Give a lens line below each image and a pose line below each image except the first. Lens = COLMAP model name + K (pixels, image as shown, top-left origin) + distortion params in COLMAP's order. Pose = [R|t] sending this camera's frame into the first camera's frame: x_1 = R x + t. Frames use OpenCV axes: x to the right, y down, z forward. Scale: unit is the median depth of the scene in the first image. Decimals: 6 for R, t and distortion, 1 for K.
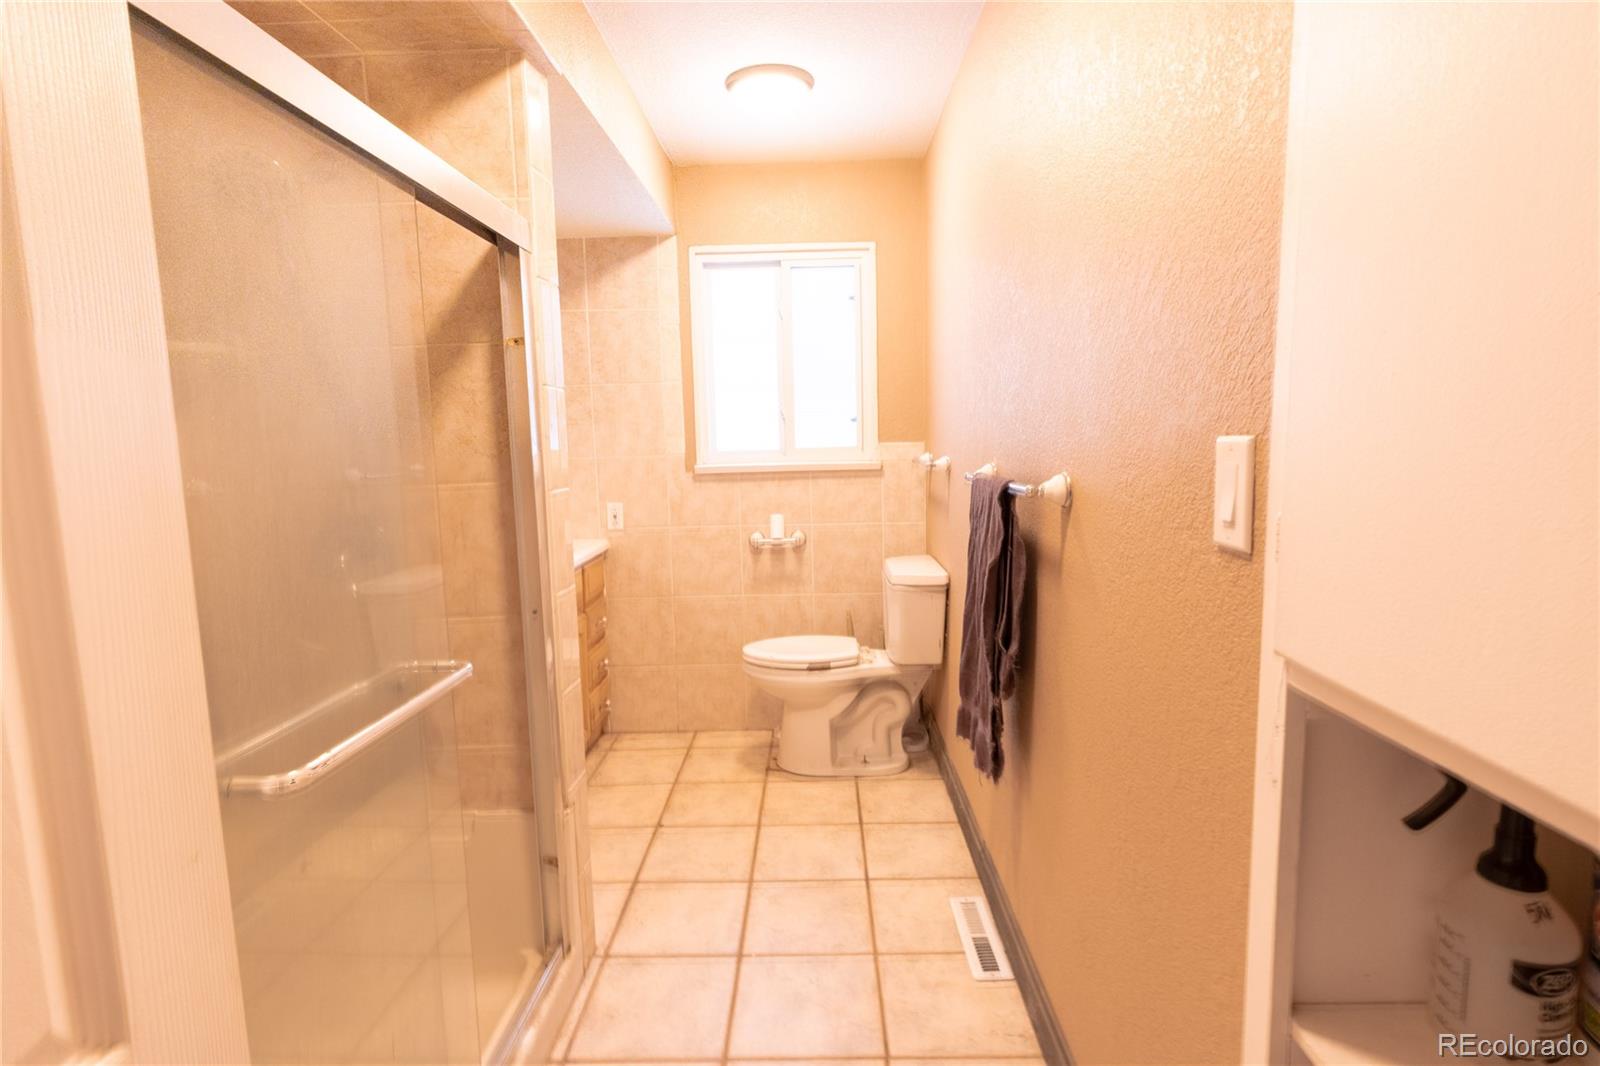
lens RADIAL K [[787.0, 0, 800.0], [0, 787.0, 533.0], [0, 0, 1]] dist [0.000588, 0.000799]
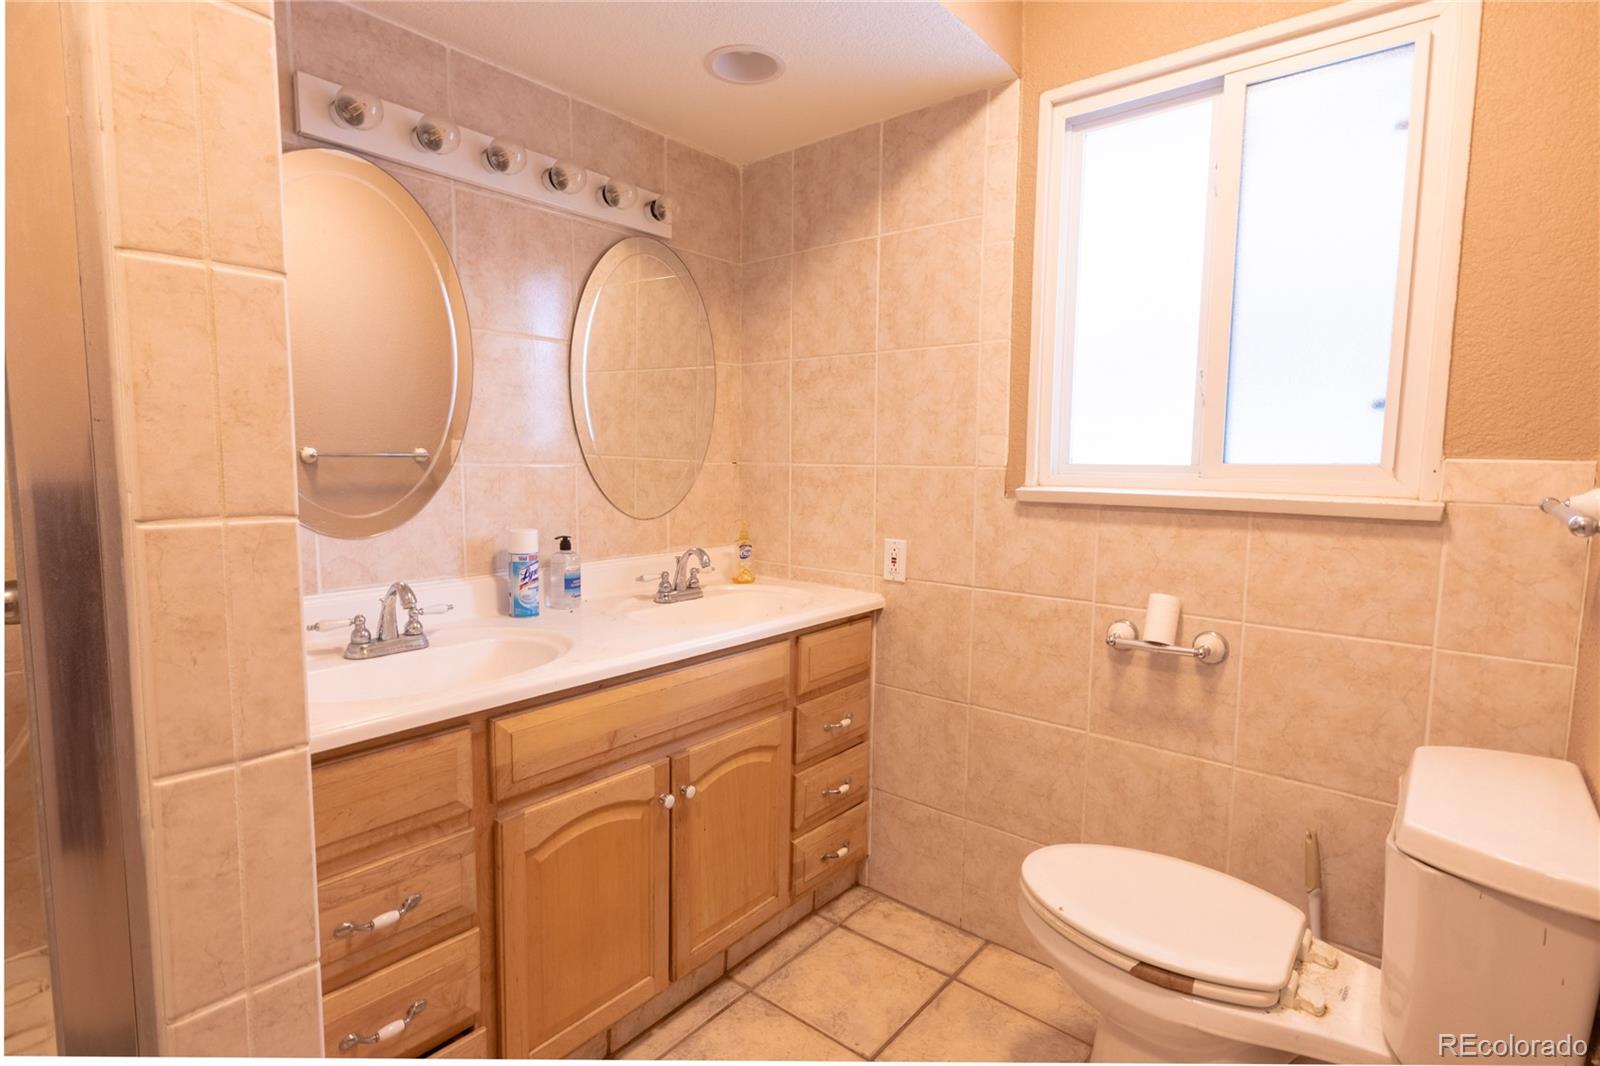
lens RADIAL K [[787.0, 0, 800.0], [0, 787.0, 533.0], [0, 0, 1]] dist [0.000588, 0.000799]
pose [[0.784776, 0.092618, -0.612821, 0.091370], [-0.105476, 0.994306, 0.015201, -0.044324], [0.610739, 0.052708, 0.790076, 0.456007]]
